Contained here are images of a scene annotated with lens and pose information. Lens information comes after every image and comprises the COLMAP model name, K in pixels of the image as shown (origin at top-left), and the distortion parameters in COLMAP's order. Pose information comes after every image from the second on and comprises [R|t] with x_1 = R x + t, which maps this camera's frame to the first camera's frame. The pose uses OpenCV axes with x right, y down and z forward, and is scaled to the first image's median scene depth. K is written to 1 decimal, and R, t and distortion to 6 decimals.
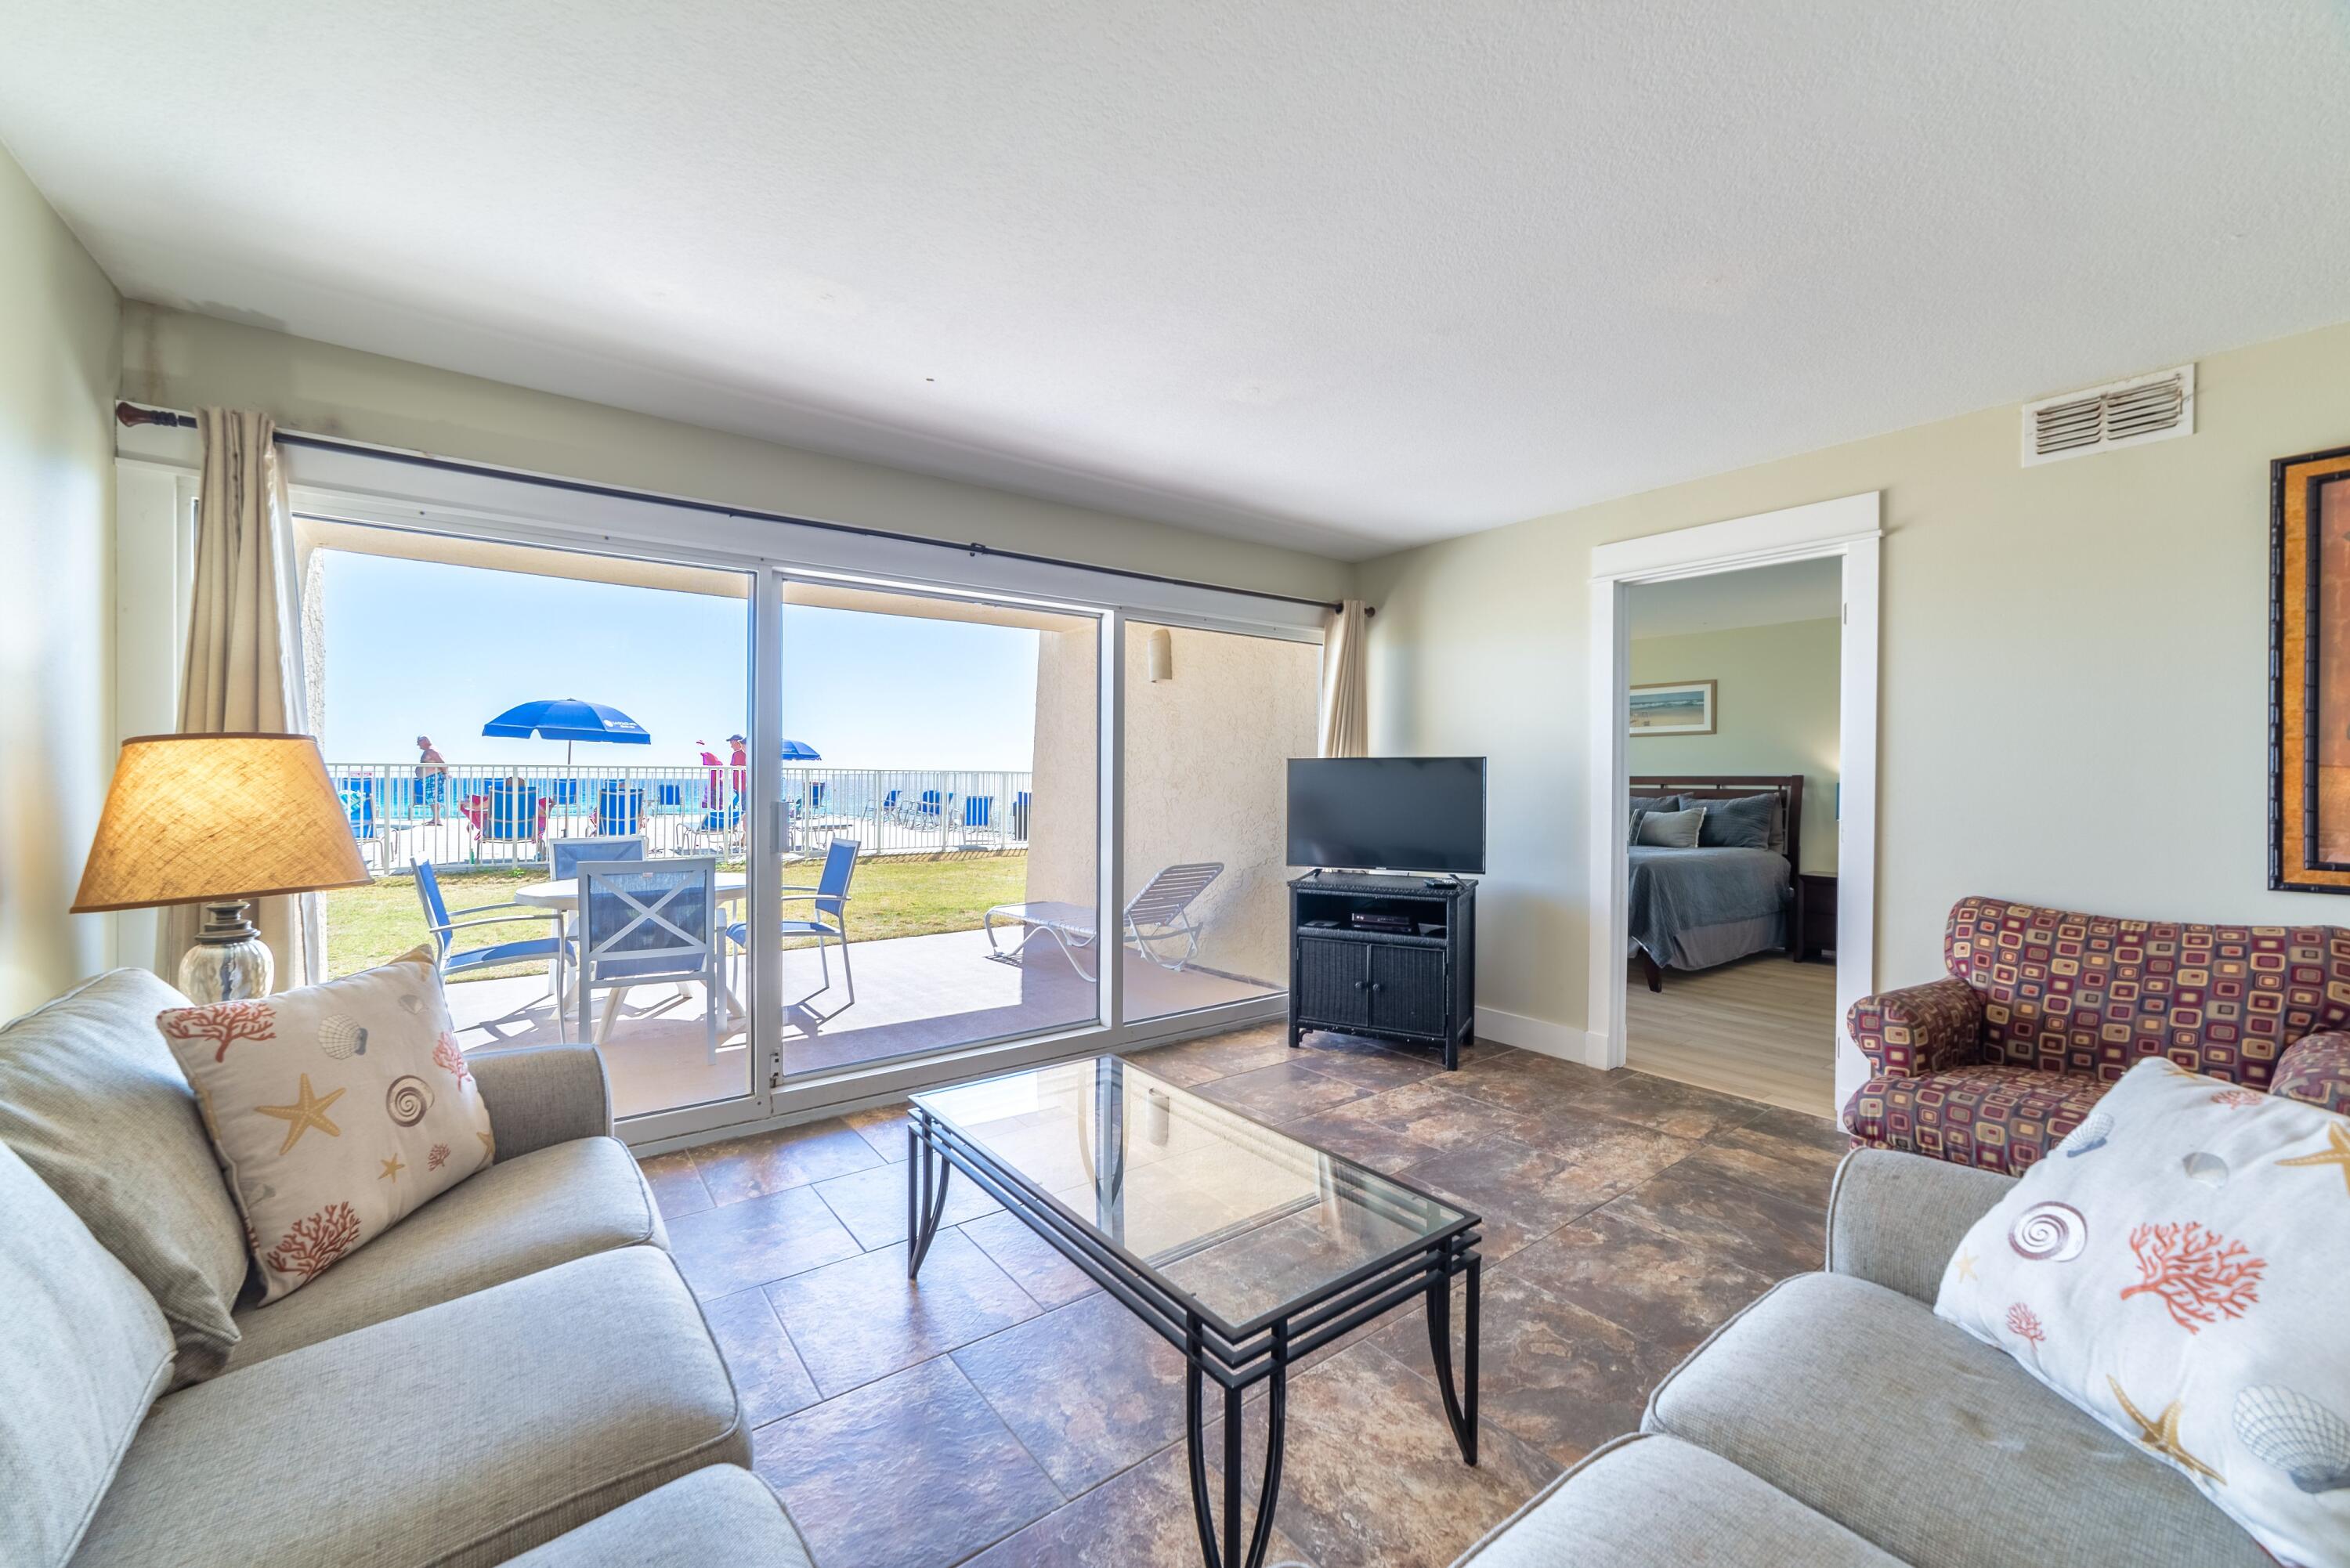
lens RADIAL K [[918.4, 0, 1175.8], [0, 918.4, 780.5], [0, 0, 1]] dist [-0.014909, 0.005261]
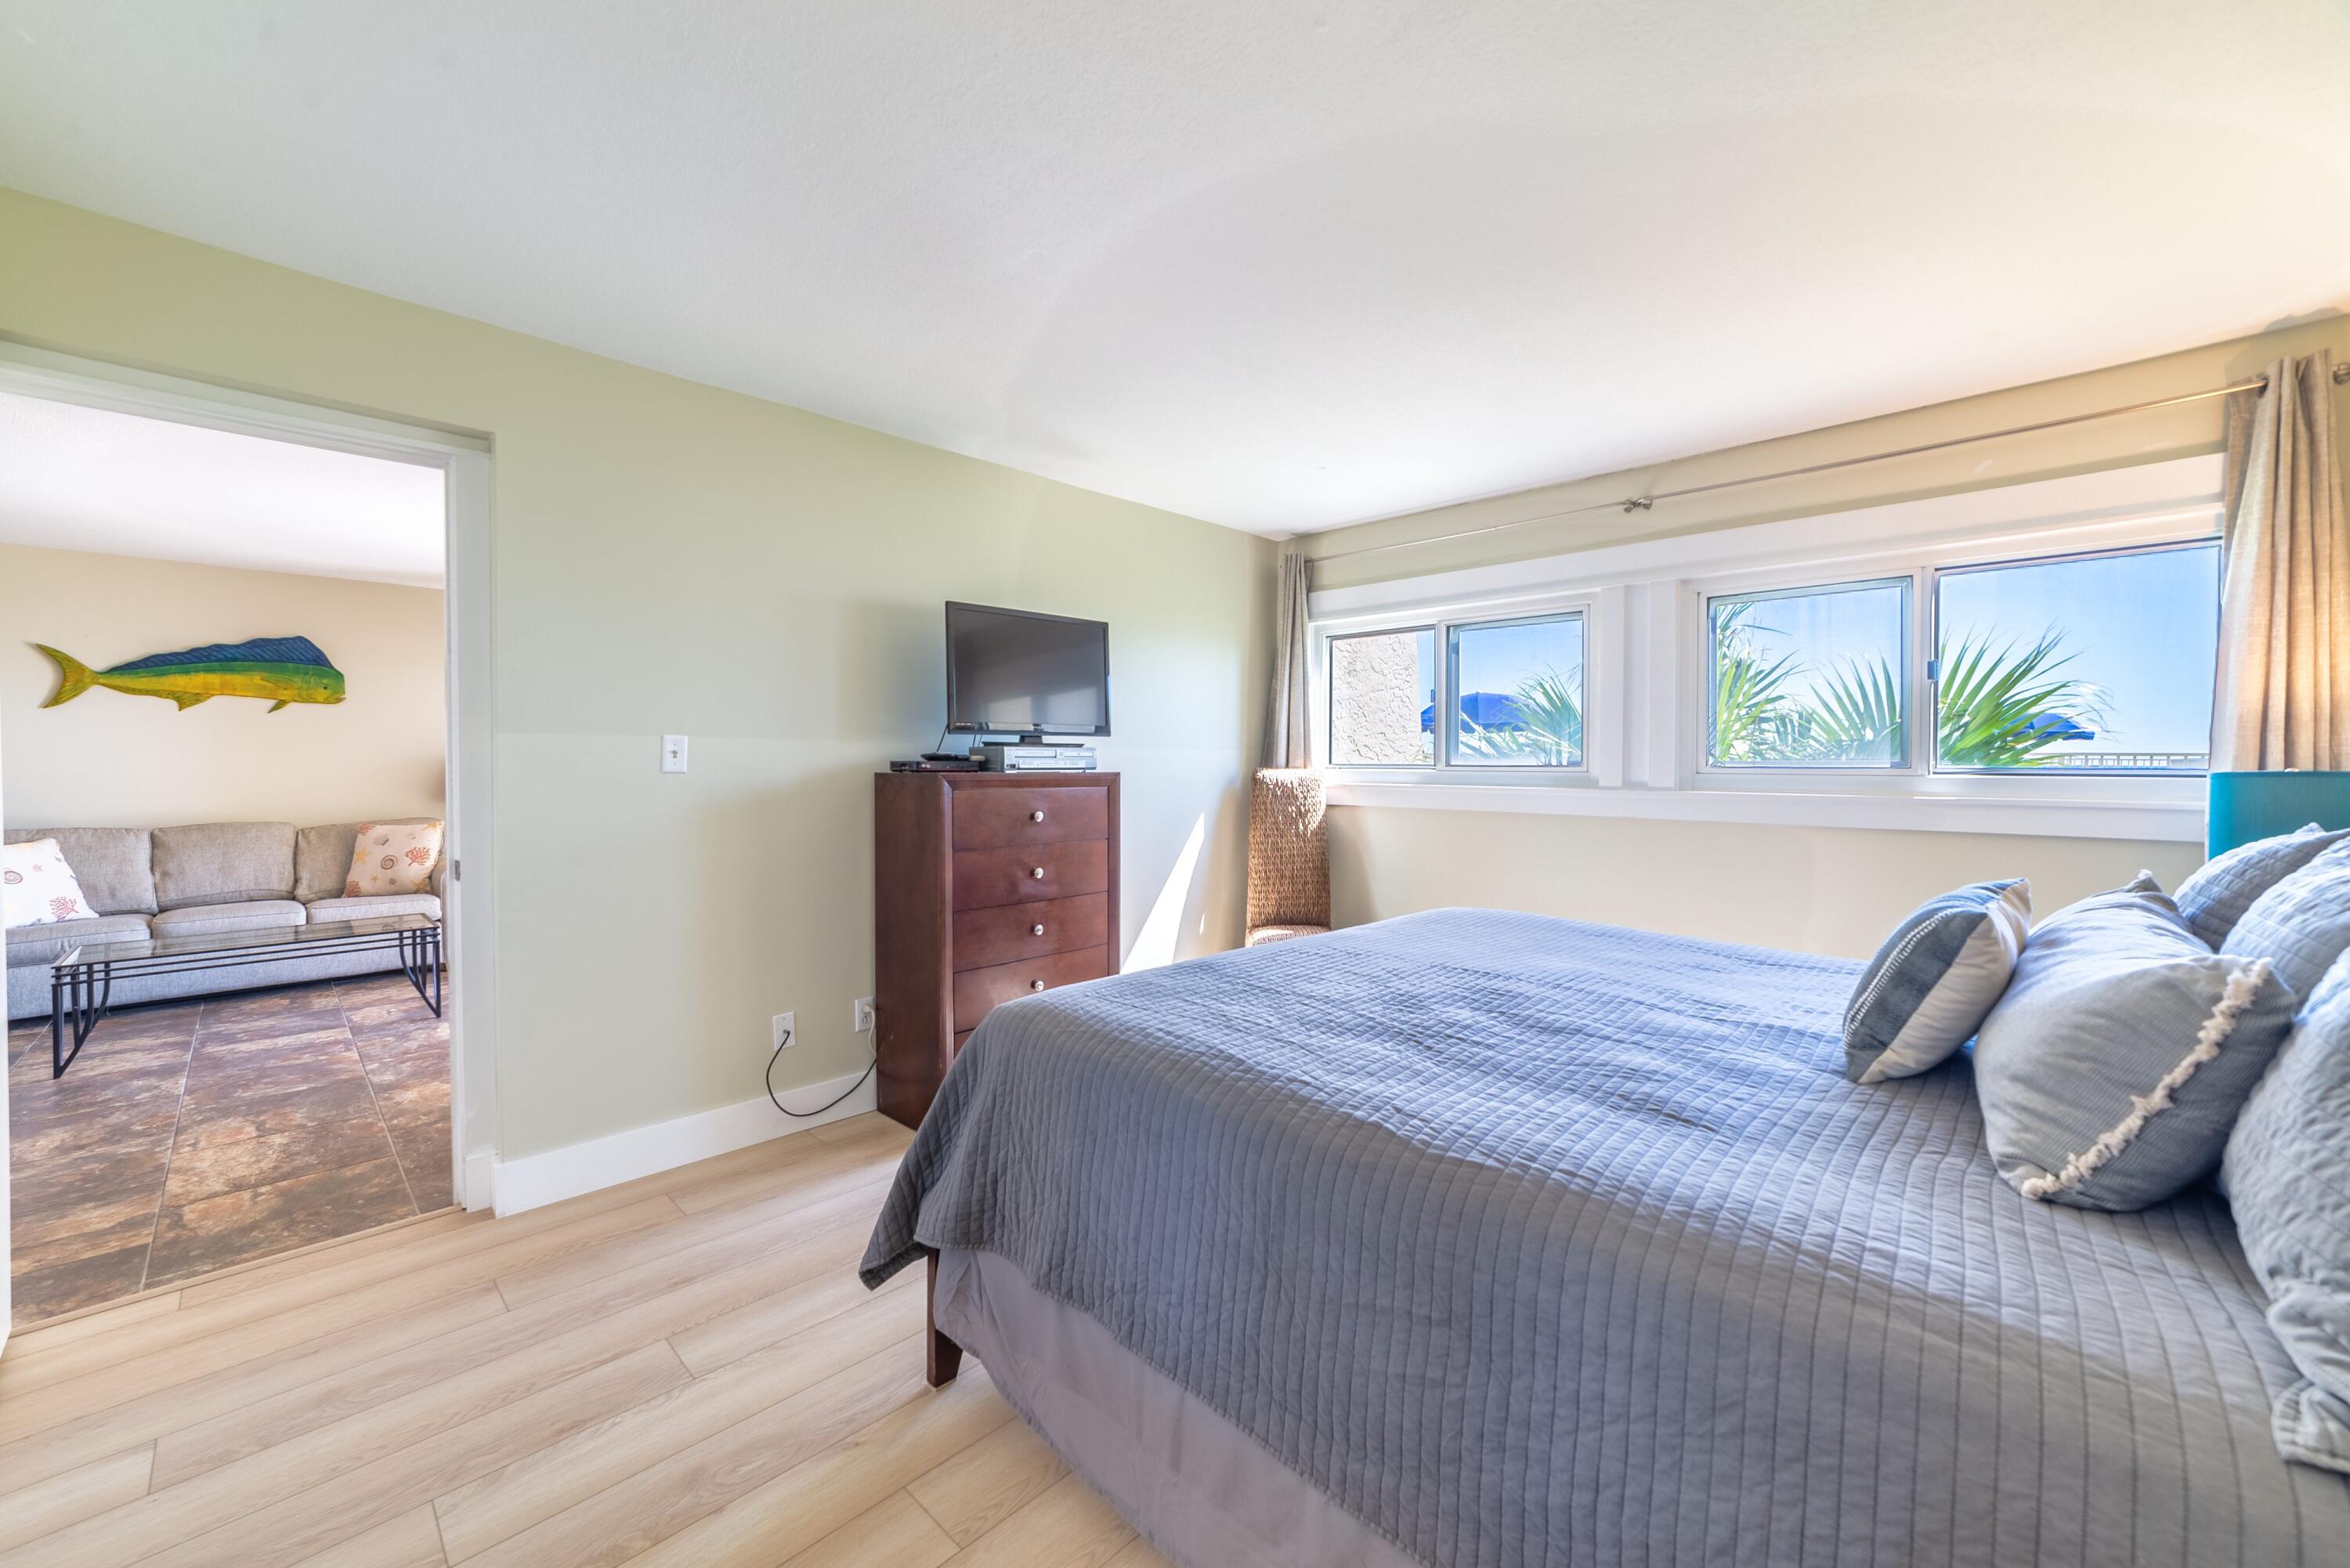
lens RADIAL K [[918.4, 0, 1169.5], [0, 918.4, 781.2], [0, 0, 1]] dist [-0.014909, 0.005261]
pose [[0.131694, 0.014778, -0.991180, 1.318154], [-0.002121, 0.999891, 0.014626, 0.001859], [0.991288, 0.000177, 0.131711, 1.568990]]
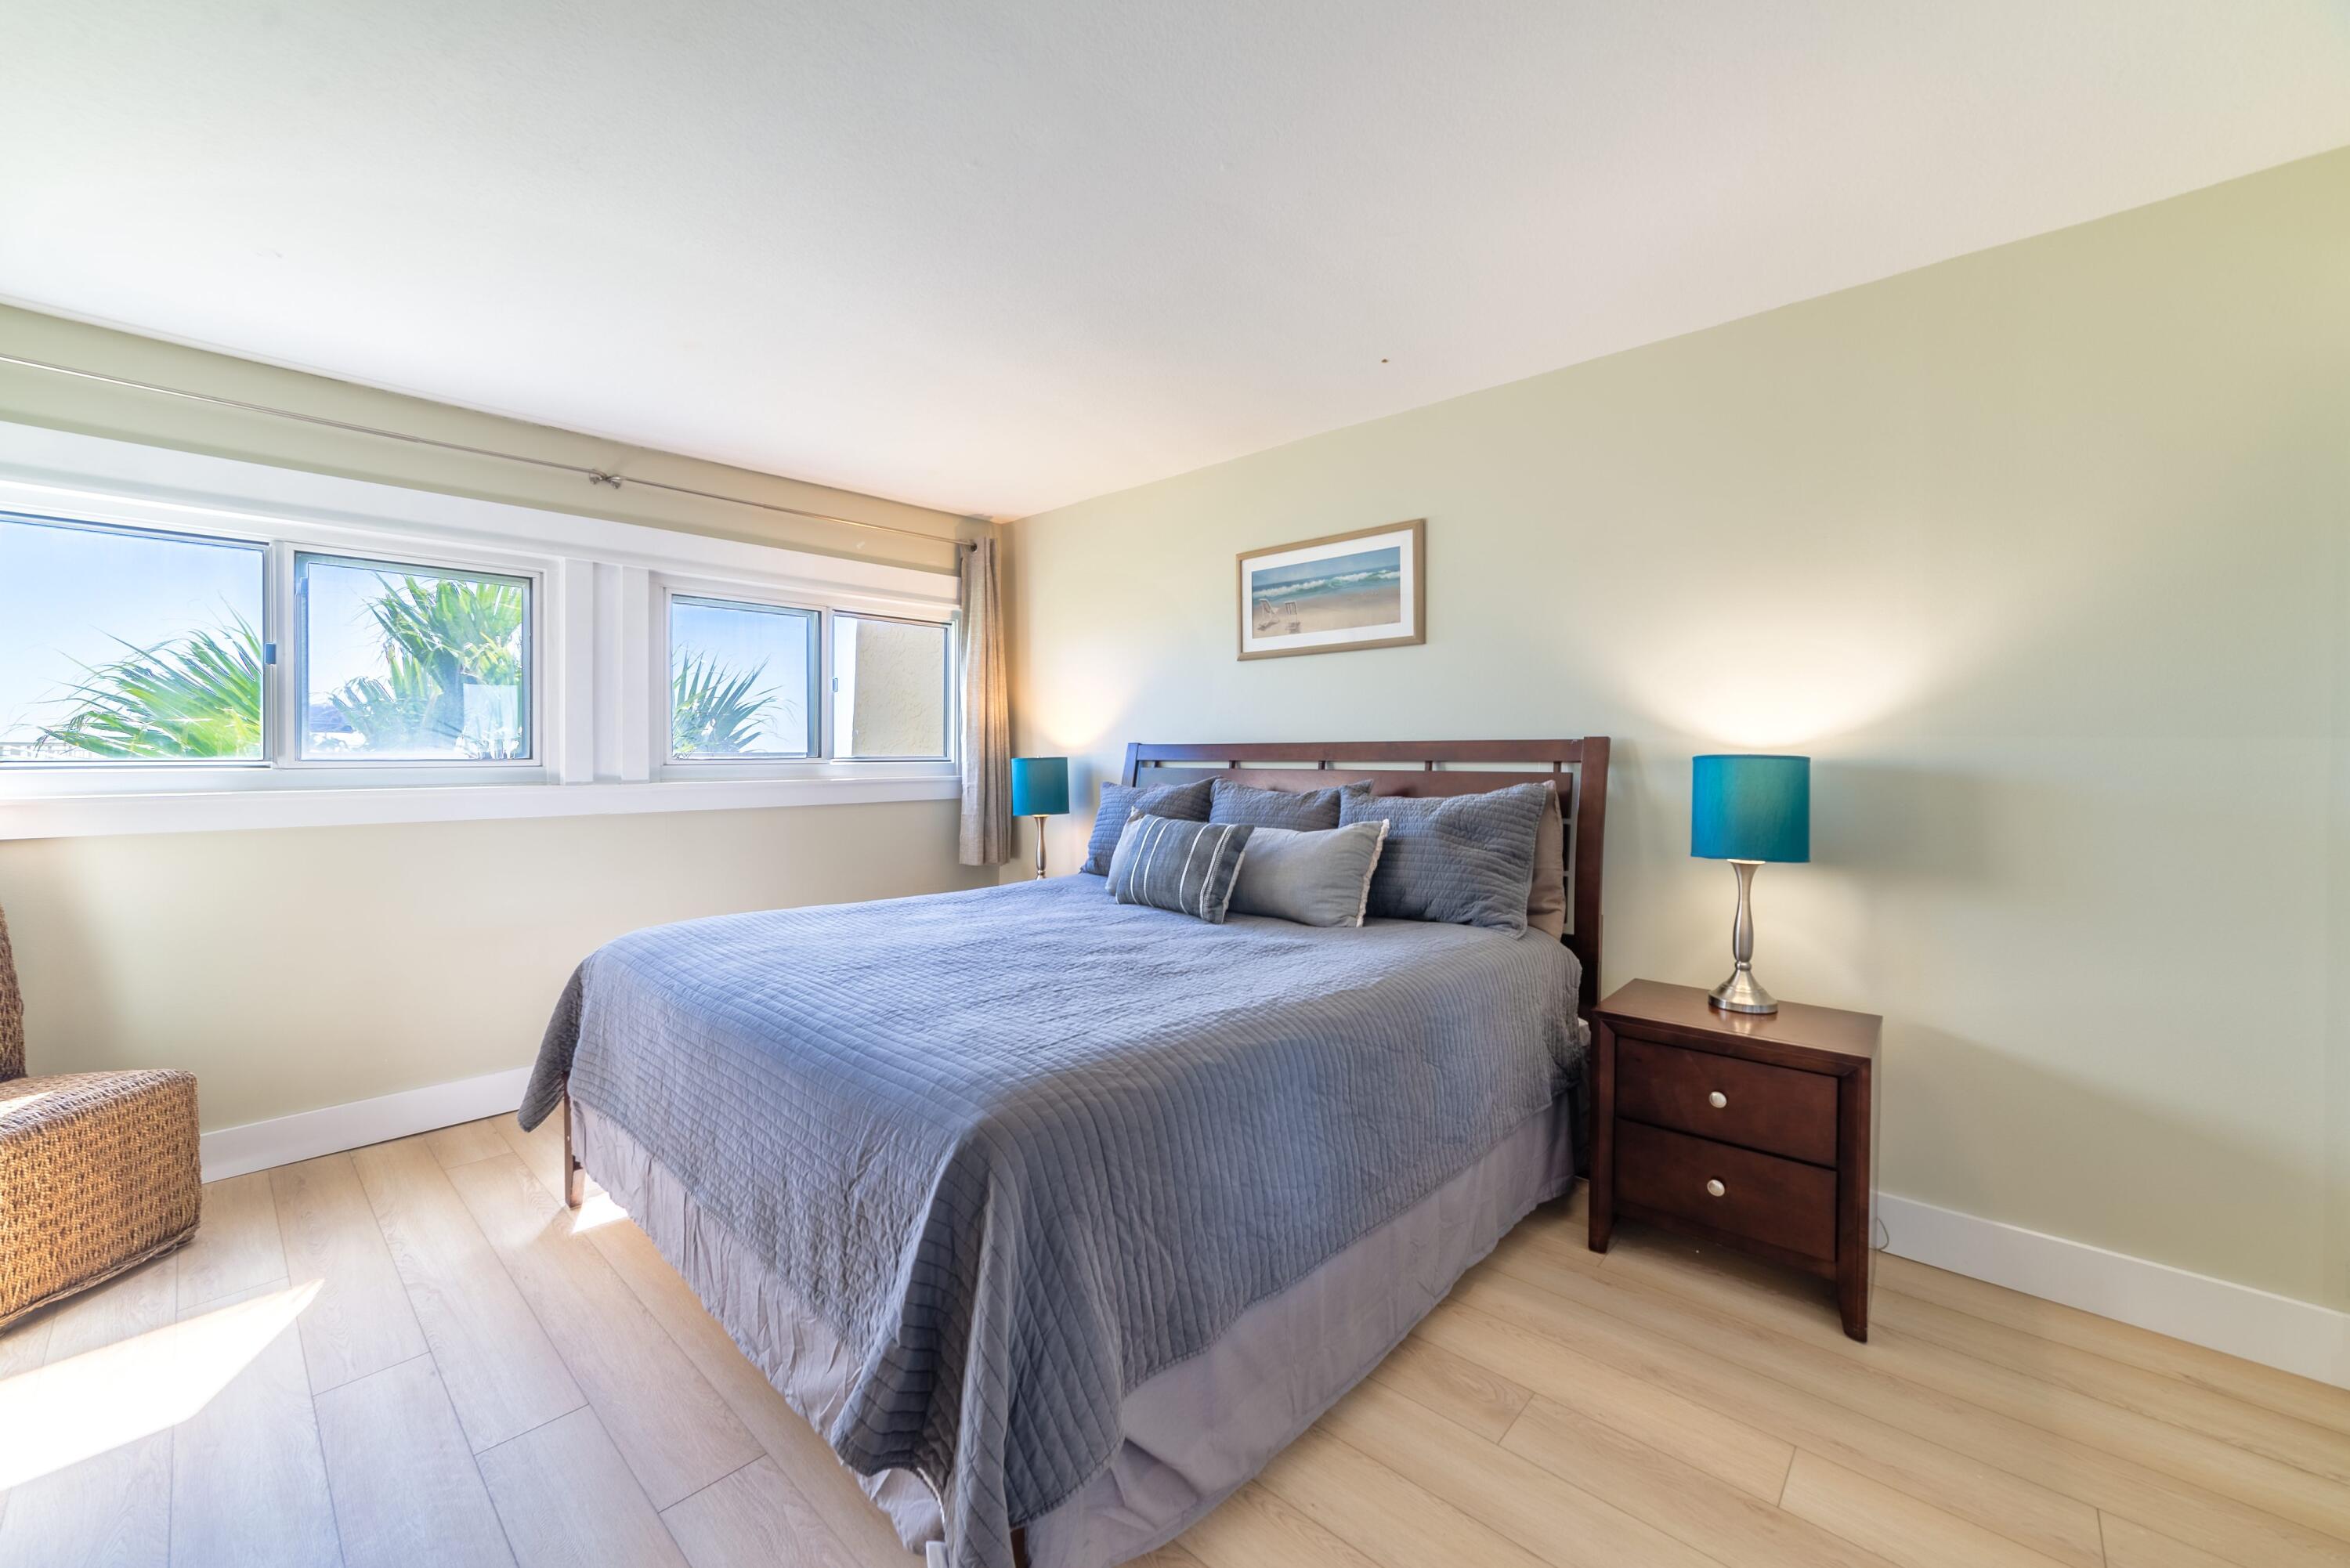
lens RADIAL K [[918.4, 0, 1169.1], [0, 918.4, 771.1], [0, 0, 1]] dist [-0.014909, 0.005261]
pose [[0.985662, -0.013096, 0.168225, 0.798921], [0.009738, 0.999737, 0.020768, -0.002345], [-0.168452, -0.018832, 0.985530, 1.185421]]
